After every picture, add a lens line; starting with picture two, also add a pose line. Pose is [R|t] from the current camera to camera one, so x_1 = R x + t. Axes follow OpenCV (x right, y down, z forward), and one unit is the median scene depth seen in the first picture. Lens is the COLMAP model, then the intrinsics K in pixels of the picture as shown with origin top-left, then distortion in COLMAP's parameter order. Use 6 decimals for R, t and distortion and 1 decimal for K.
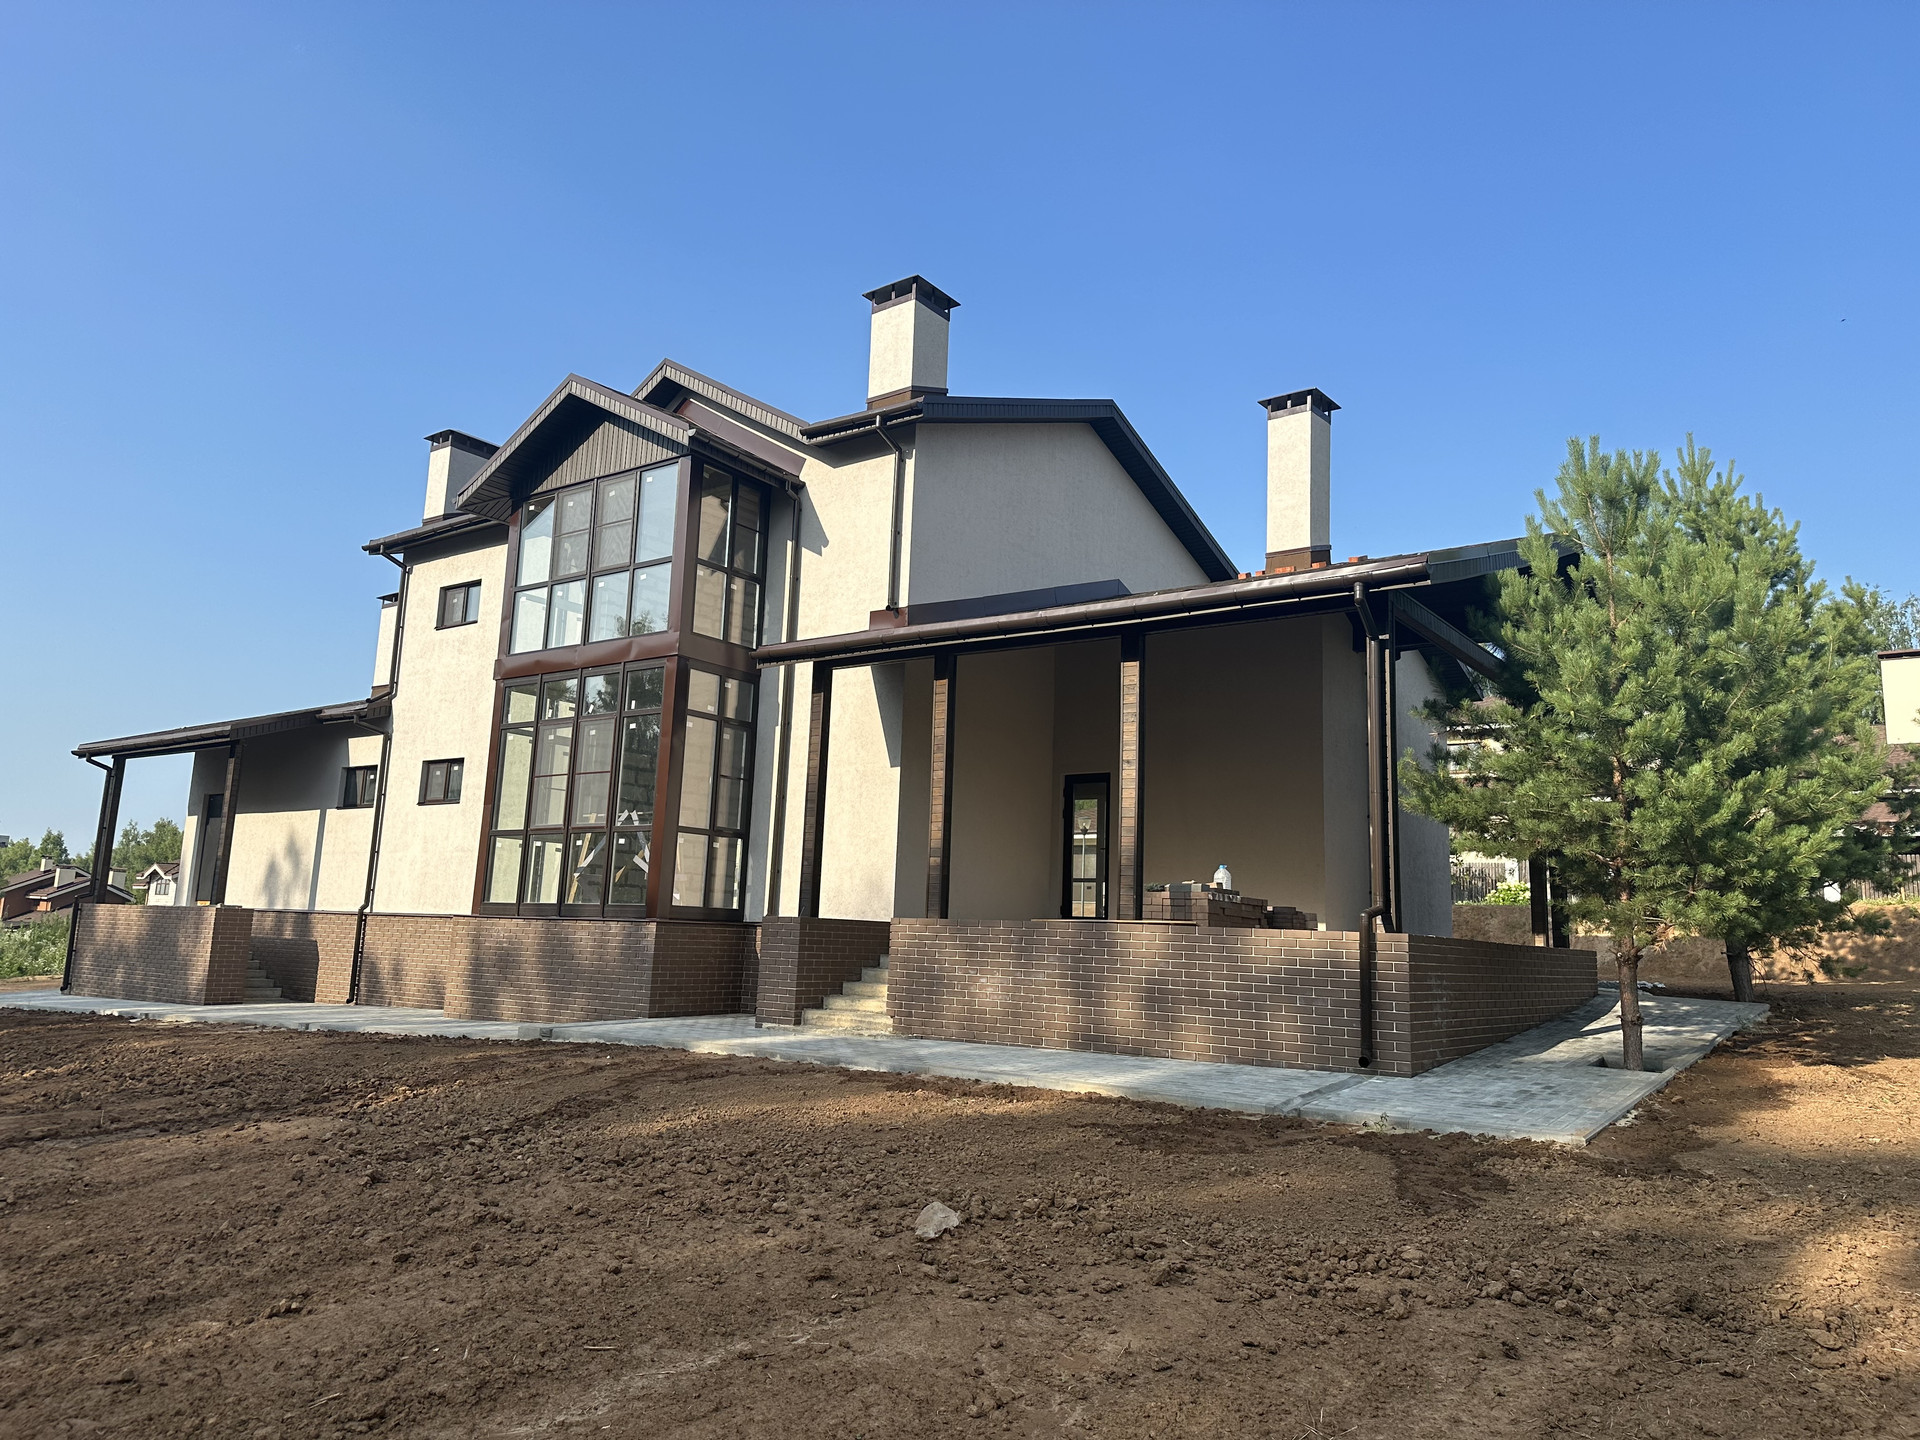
lens RADIAL K [[1350.5, 0, 967.3], [0, 1350.5, 714.0], [0, 0, 1]] dist [0.032691, -0.039804]
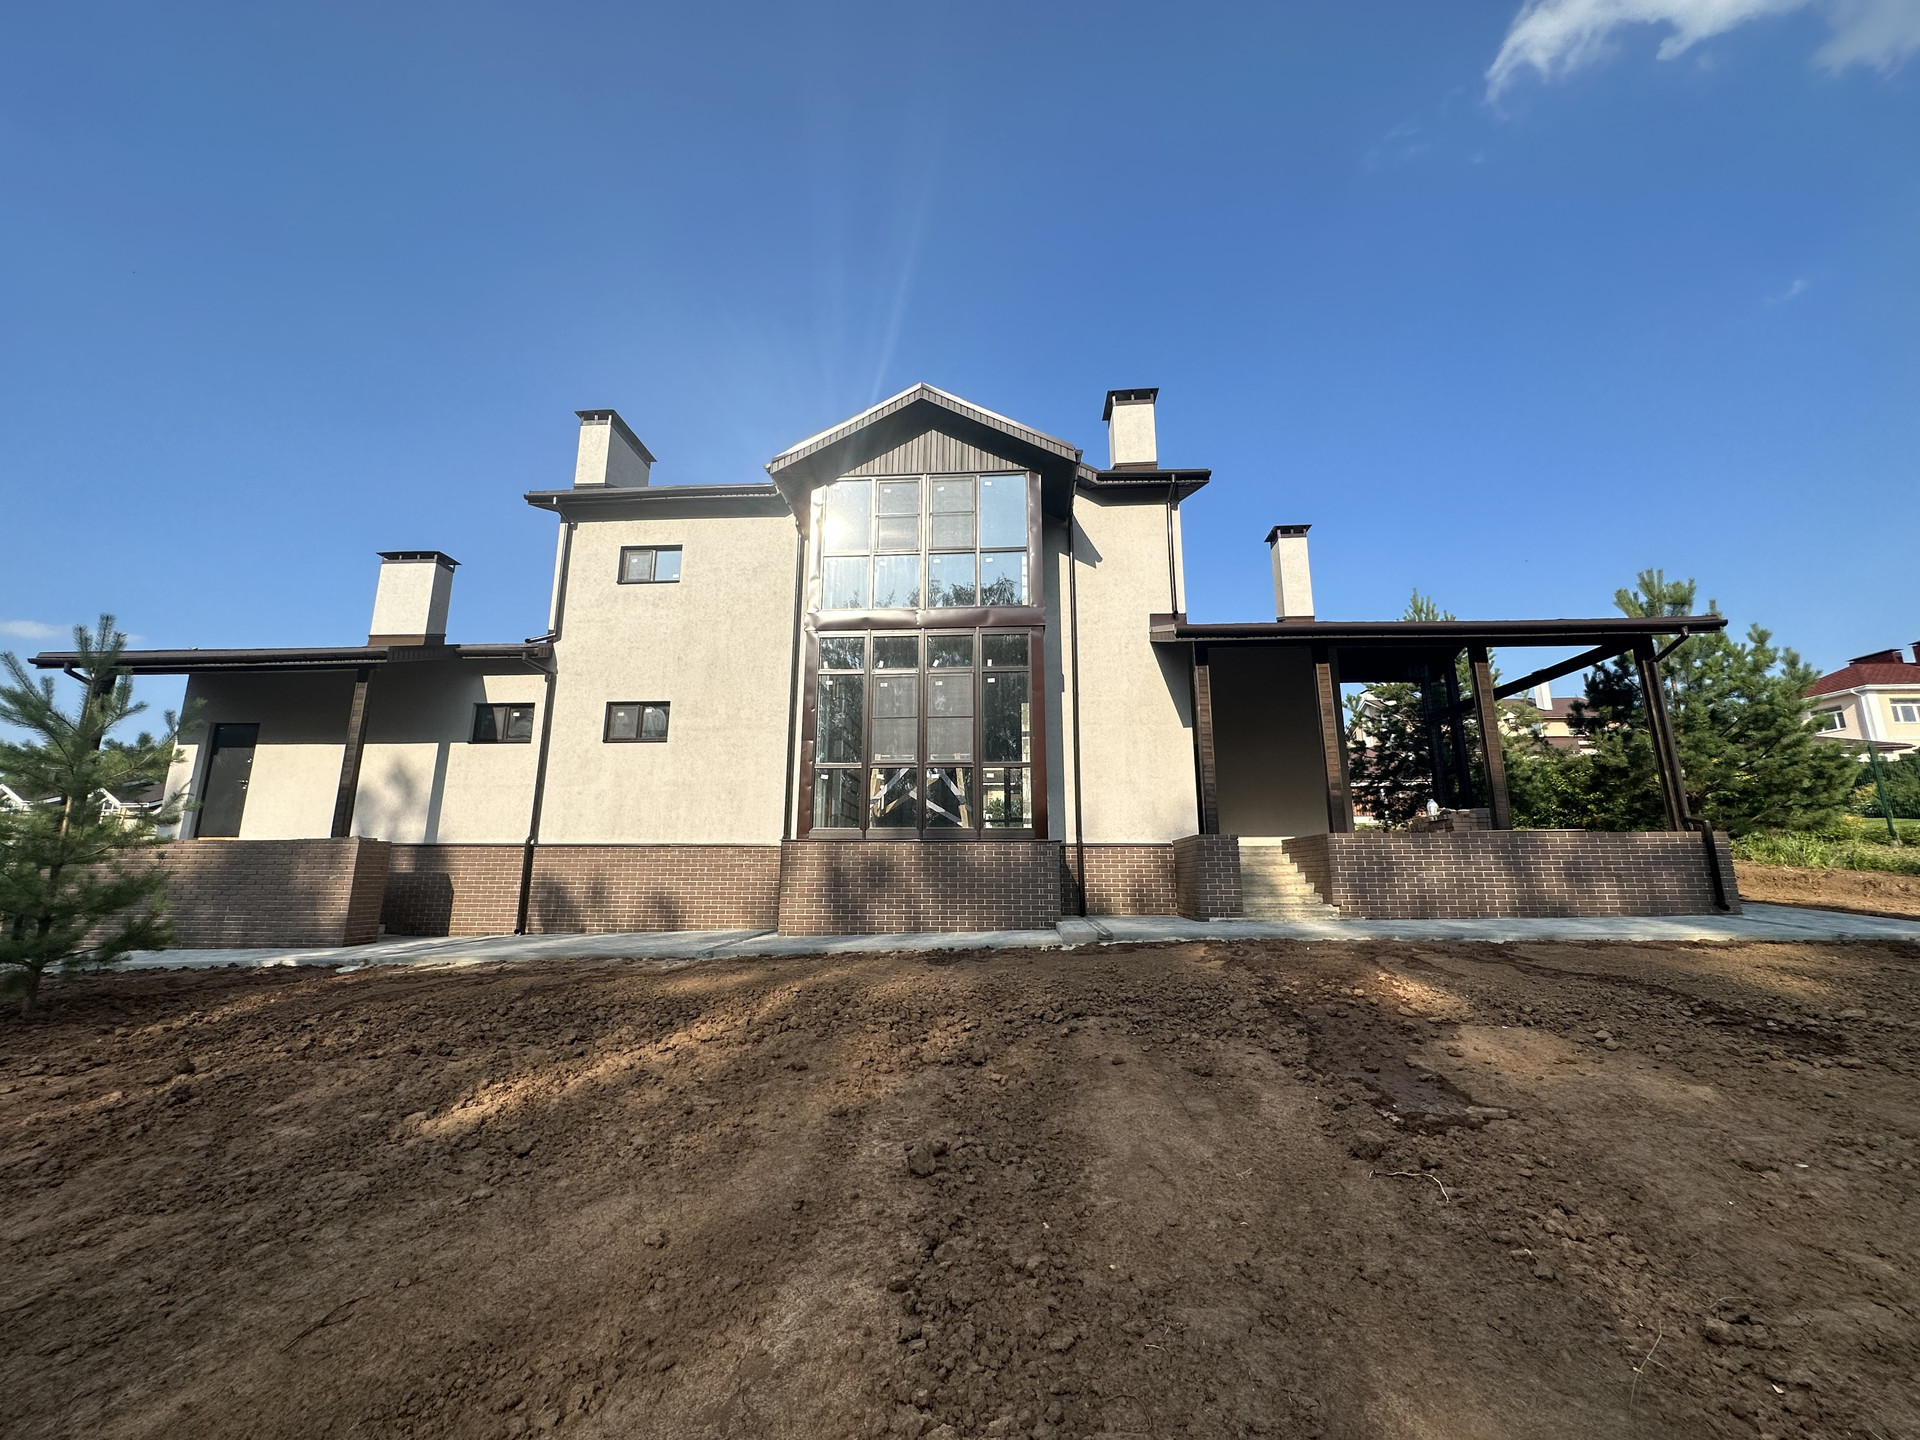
lens RADIAL K [[783.3, 0, 959.4], [0, 783.3, 713.8], [0, 0, 1]] dist [-0.000085, -0.000003]
pose [[0.845428, 0.072408, 0.529159, -0.490627], [-0.058306, 0.997358, -0.043321, 0.054330], [-0.530898, 0.005771, 0.847416, 0.322006]]
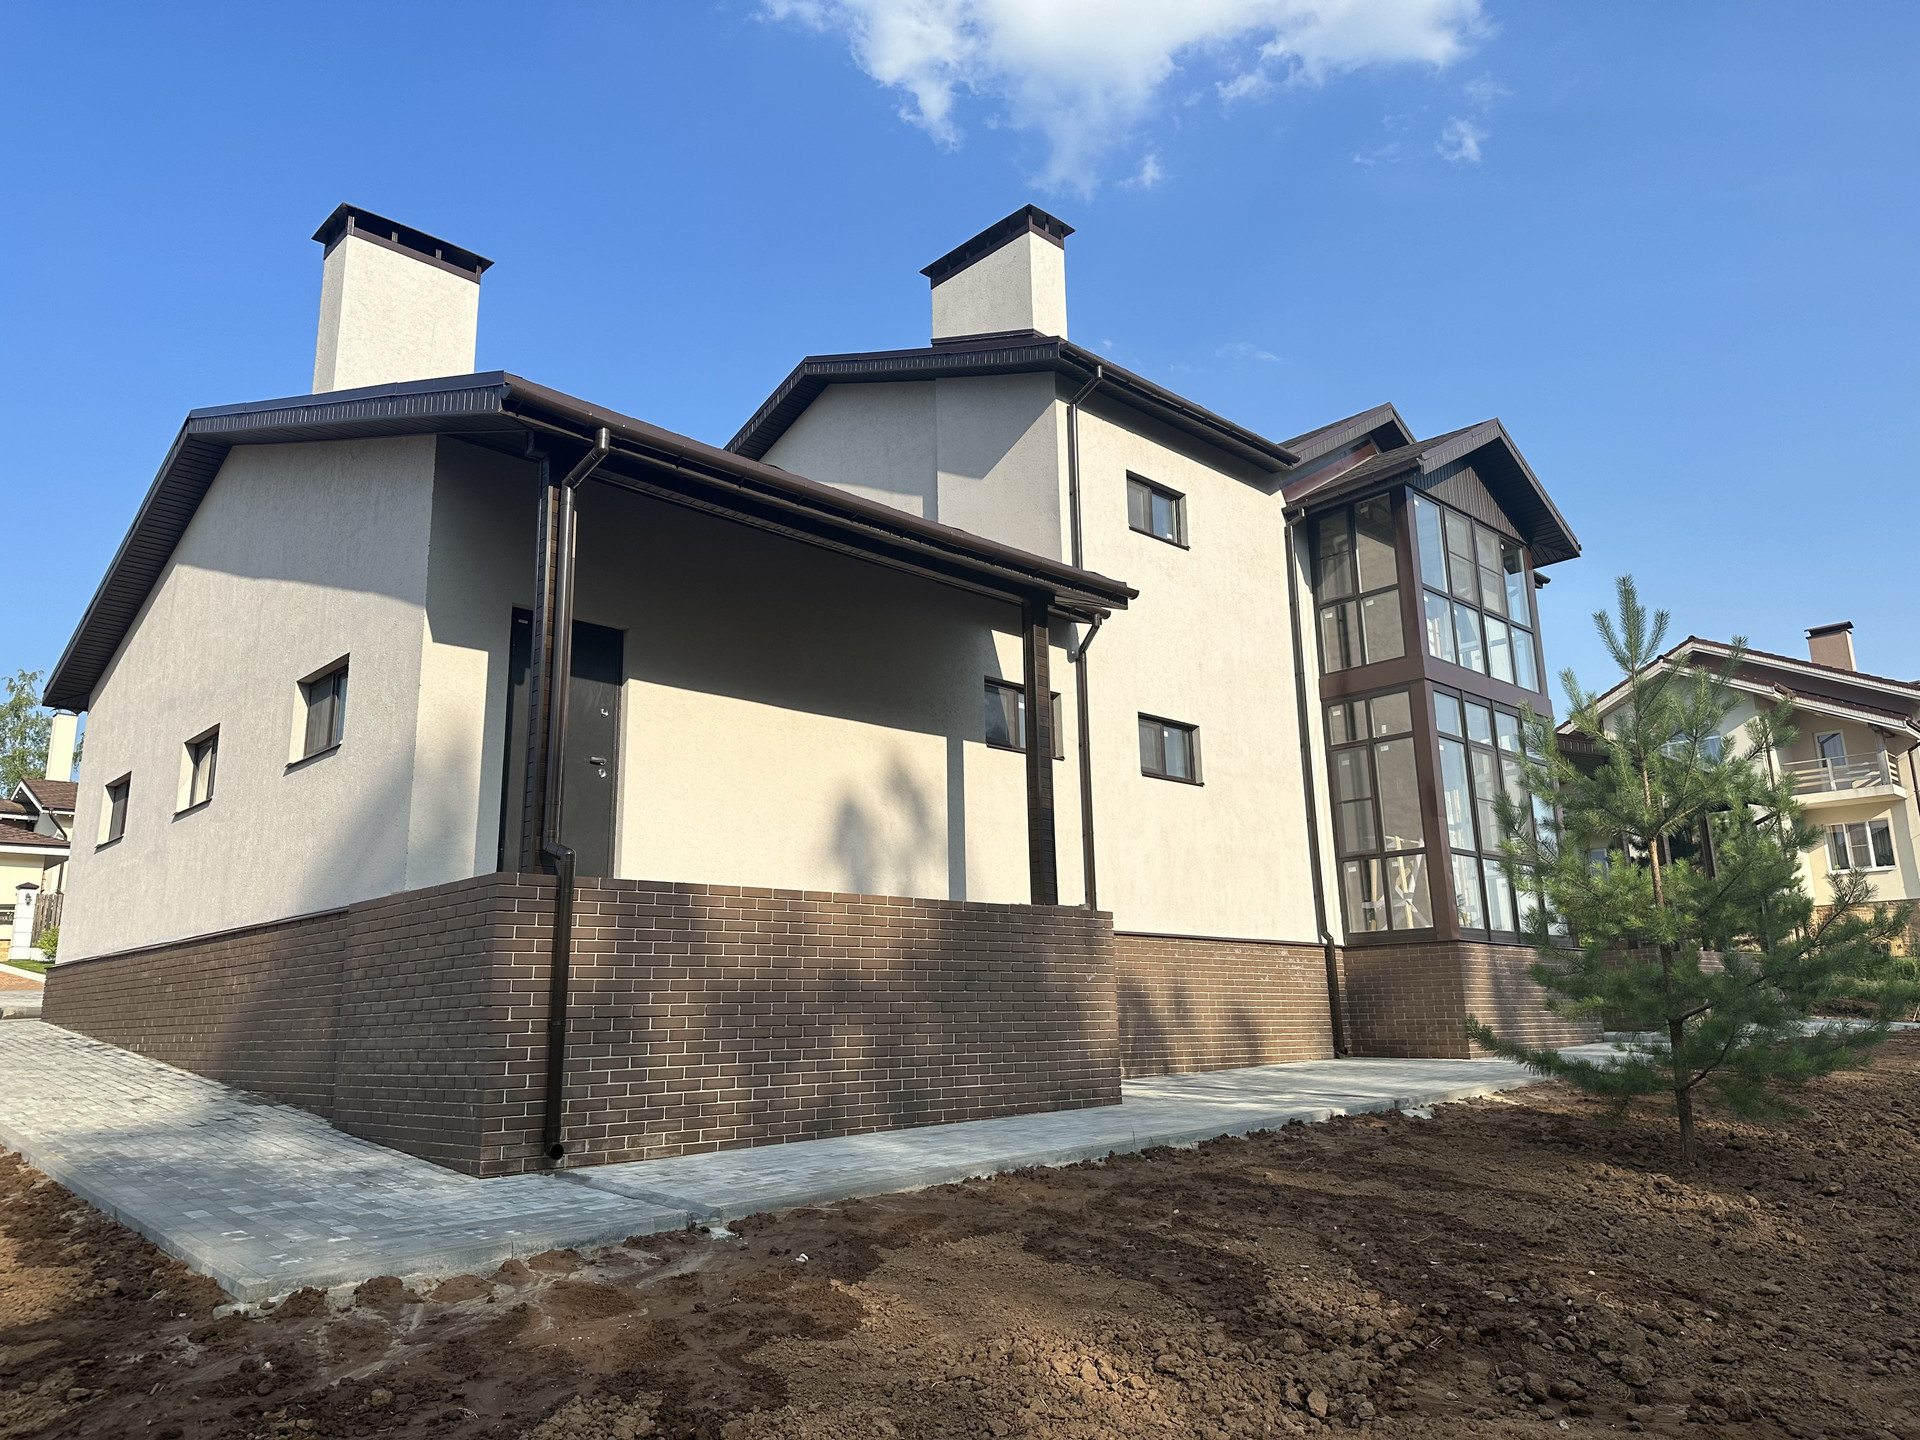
lens RADIAL K [[1350.5, 0, 955.0], [0, 1350.5, 726.4], [0, 0, 1]] dist [0.032691, -0.039804]
pose [[0.215500, 0.175487, 0.960606, -1.088102], [-0.160256, 0.976738, -0.142483, 0.156359], [-0.963264, -0.123238, 0.238610, 0.922439]]
